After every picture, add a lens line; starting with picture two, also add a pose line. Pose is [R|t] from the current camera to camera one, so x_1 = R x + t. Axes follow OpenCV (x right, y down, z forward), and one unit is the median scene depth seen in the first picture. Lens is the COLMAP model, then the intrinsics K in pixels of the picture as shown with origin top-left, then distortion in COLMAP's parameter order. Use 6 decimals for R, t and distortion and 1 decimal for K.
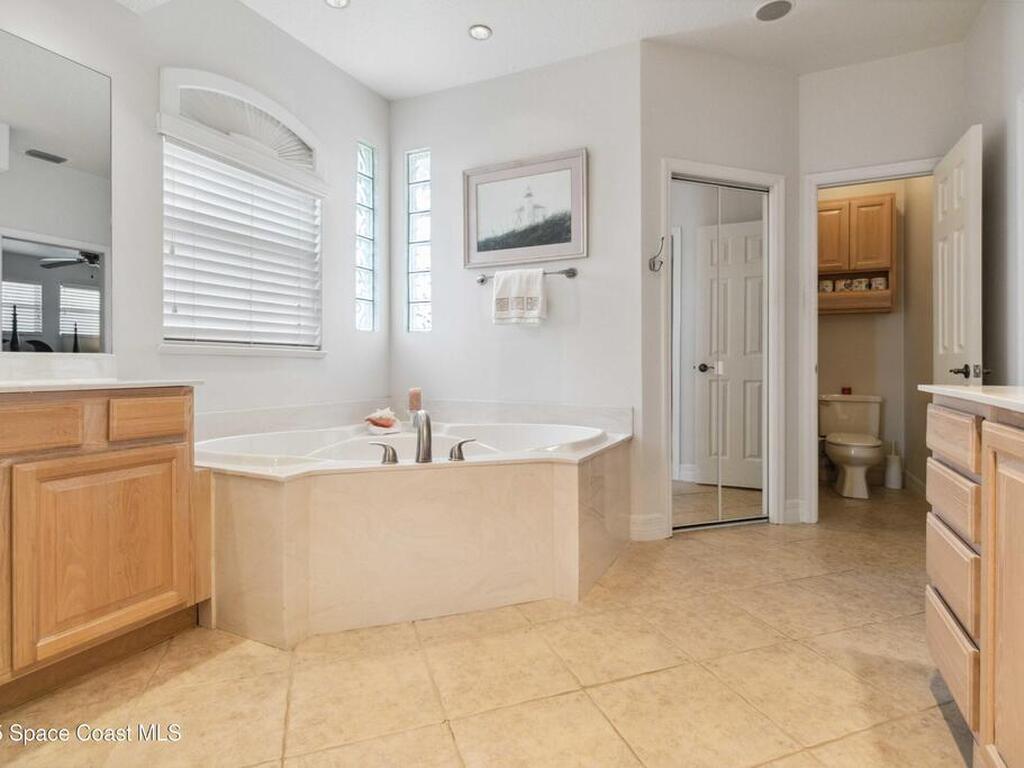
lens RADIAL K [[543.4, 0, 514.5], [0, 543.4, 367.9], [0, 0, 1]] dist [-0.000052, -0.000225]
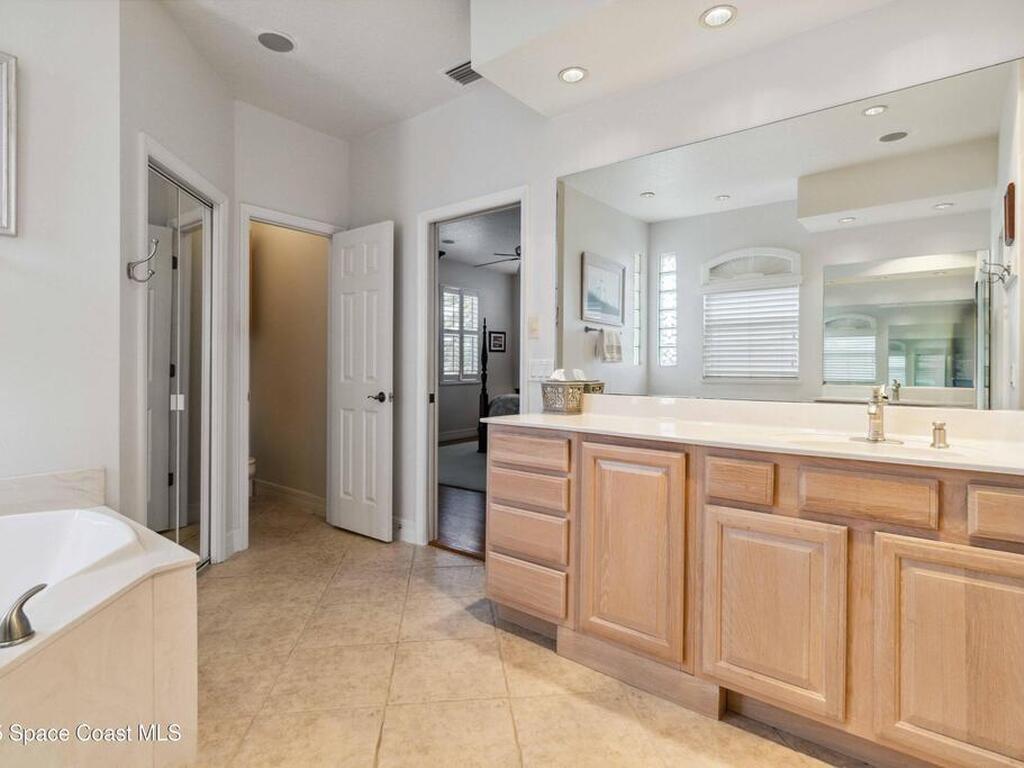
lens RADIAL K [[543.4, 0, 514.5], [0, 543.4, 367.9], [0, 0, 1]] dist [-0.000052, -0.000225]
pose [[0.191682, -0.001809, 0.981455, -0.472224], [-0.003354, 0.999991, 0.002499, -0.075944], [-0.981451, -0.003771, 0.191675, 0.430638]]
